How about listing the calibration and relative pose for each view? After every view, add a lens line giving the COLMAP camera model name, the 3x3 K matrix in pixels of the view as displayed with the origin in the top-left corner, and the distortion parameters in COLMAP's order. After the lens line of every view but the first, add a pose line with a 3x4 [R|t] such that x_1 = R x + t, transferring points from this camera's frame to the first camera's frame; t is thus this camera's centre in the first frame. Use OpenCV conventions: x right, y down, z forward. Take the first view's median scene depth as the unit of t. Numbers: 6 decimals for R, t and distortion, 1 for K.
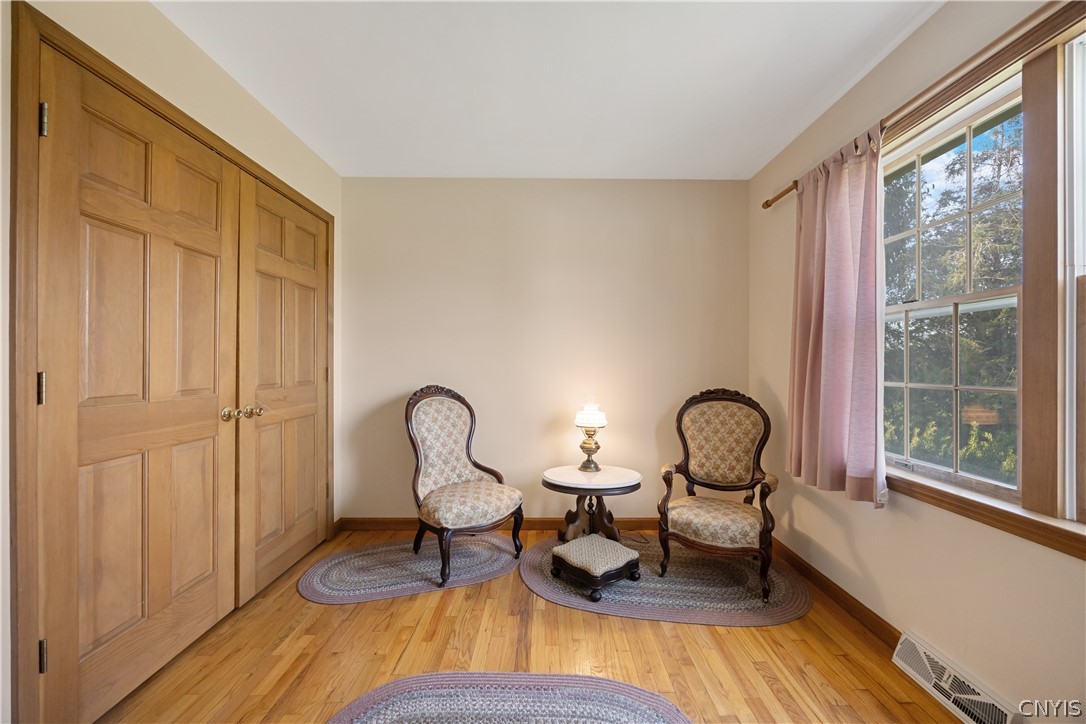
lens RADIAL K [[414.3, 0, 544.6], [0, 414.3, 361.9], [0, 0, 1]] dist [-0.003282, 0.000422]
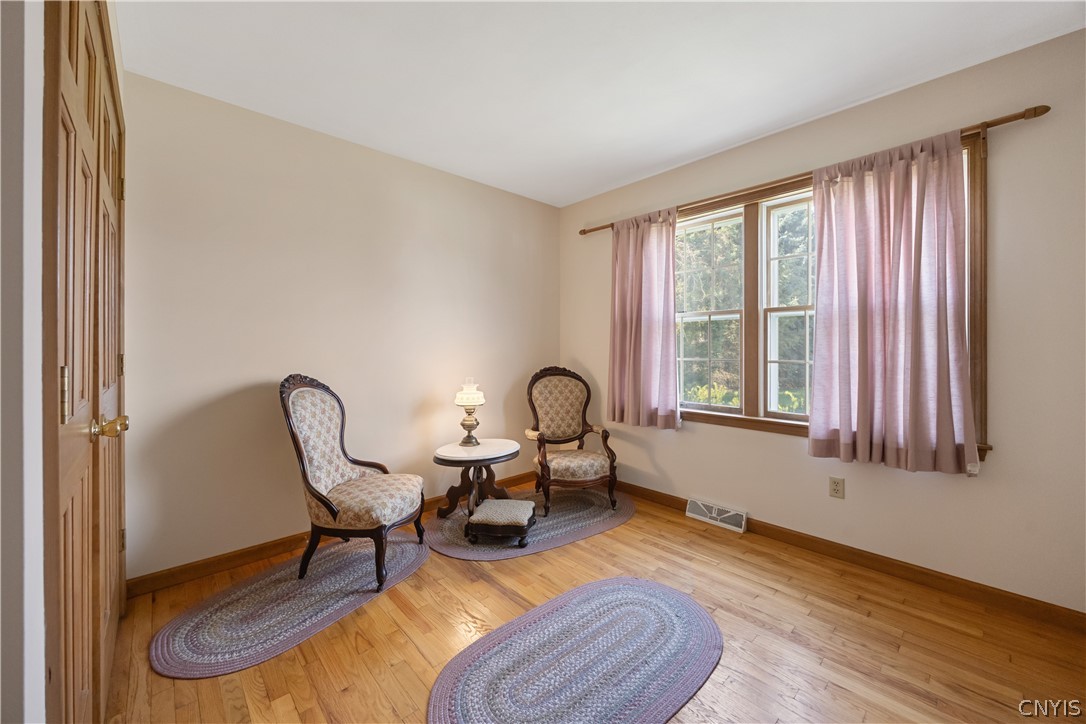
lens RADIAL K [[414.3, 0, 546.0], [0, 414.3, 346.7], [0, 0, 1]] dist [-0.003282, 0.000422]
pose [[0.737013, -0.001038, 0.675877, -0.560843], [-0.001570, 0.999993, 0.003248, -0.001927], [-0.675876, -0.003454, 0.737007, 0.071063]]
